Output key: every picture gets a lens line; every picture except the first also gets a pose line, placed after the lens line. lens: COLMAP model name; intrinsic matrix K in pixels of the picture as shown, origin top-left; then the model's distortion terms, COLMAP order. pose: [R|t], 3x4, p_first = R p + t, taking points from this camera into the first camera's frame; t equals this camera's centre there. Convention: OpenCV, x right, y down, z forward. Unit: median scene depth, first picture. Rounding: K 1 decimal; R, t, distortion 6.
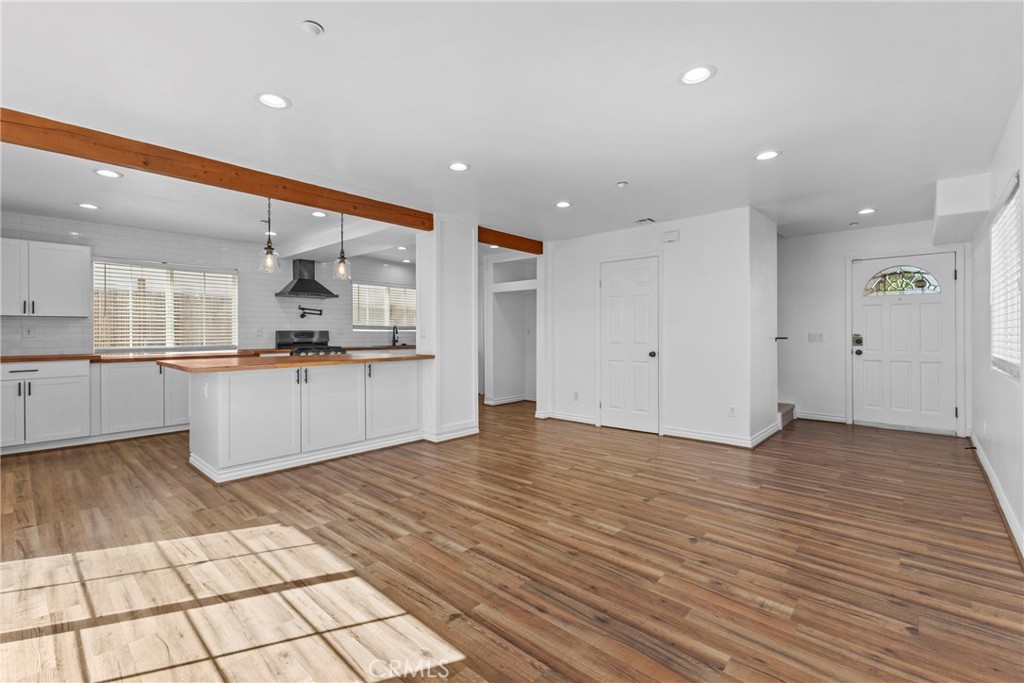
lens RADIAL K [[454.2, 0, 512.6], [0, 454.2, 322.4], [0, 0, 1]] dist [0.024729, -0.009952]
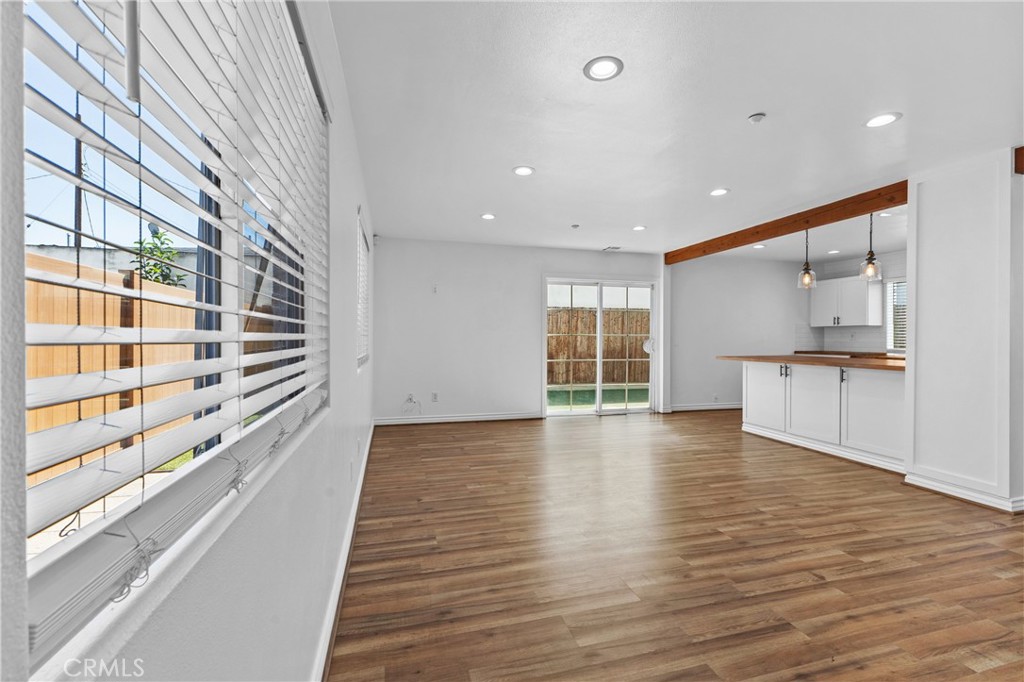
lens RADIAL K [[439.3, 0, 513.1], [0, 439.3, 344.5], [0, 0, 1]] dist [-0.000722, -0.001049]
pose [[-0.543472, 0.013980, -0.839311, 1.370745], [0.021188, 0.999771, 0.002933, 0.034101], [0.839160, -0.016189, -0.543644, 1.467508]]
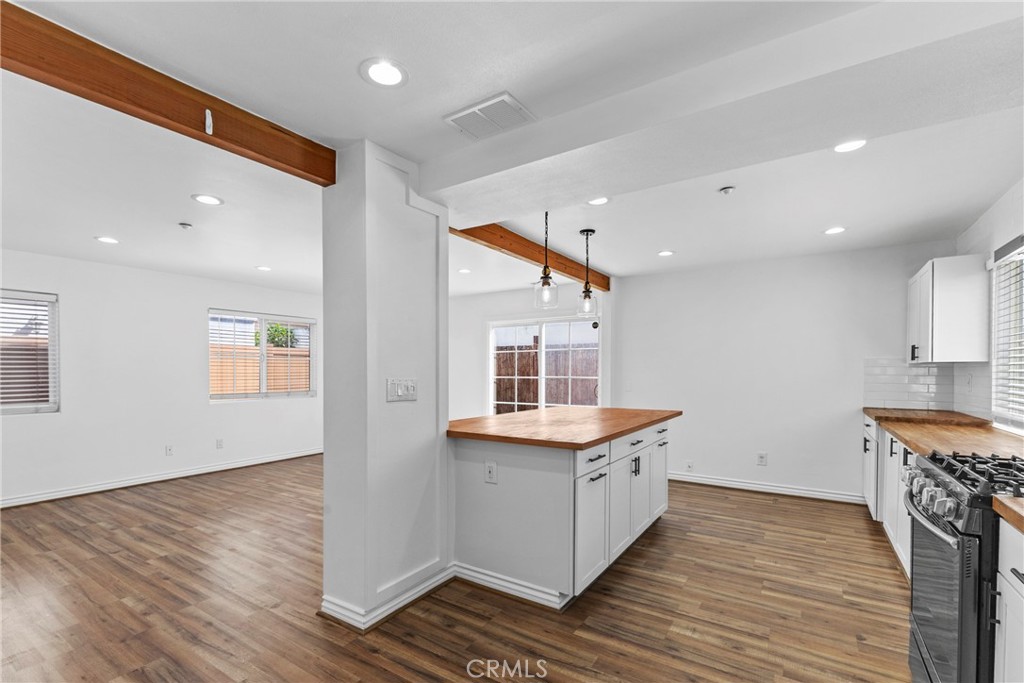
lens RADIAL K [[459.4, 0, 511.9], [0, 459.4, 377.8], [0, 0, 1]] dist [0.026298, -0.010757]
pose [[-0.987360, 0.005182, -0.158407, -0.363964], [0.006589, 0.999943, -0.008360, 0.020557], [0.158355, -0.009298, -0.987338, 2.834942]]
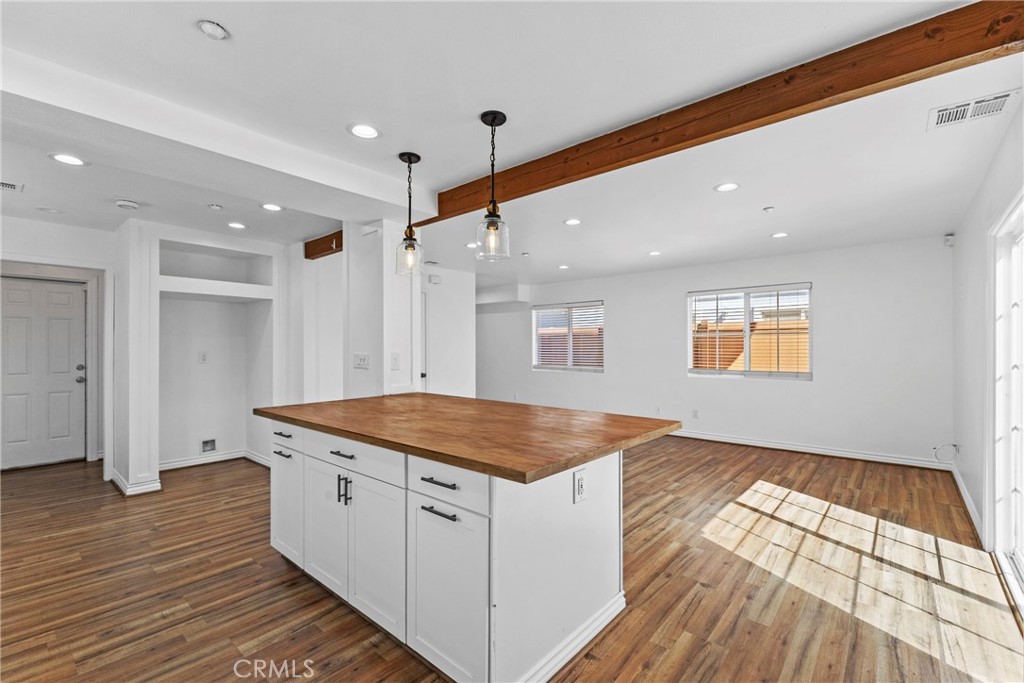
lens RADIAL K [[439.3, 0, 513.1], [0, 439.3, 345.0], [0, 0, 1]] dist [-0.000722, -0.001049]
pose [[-0.025086, 0.006440, 0.999665, -1.588990], [-0.025487, 0.999650, -0.007080, -0.011730], [-0.999360, -0.025656, -0.024913, 1.493021]]
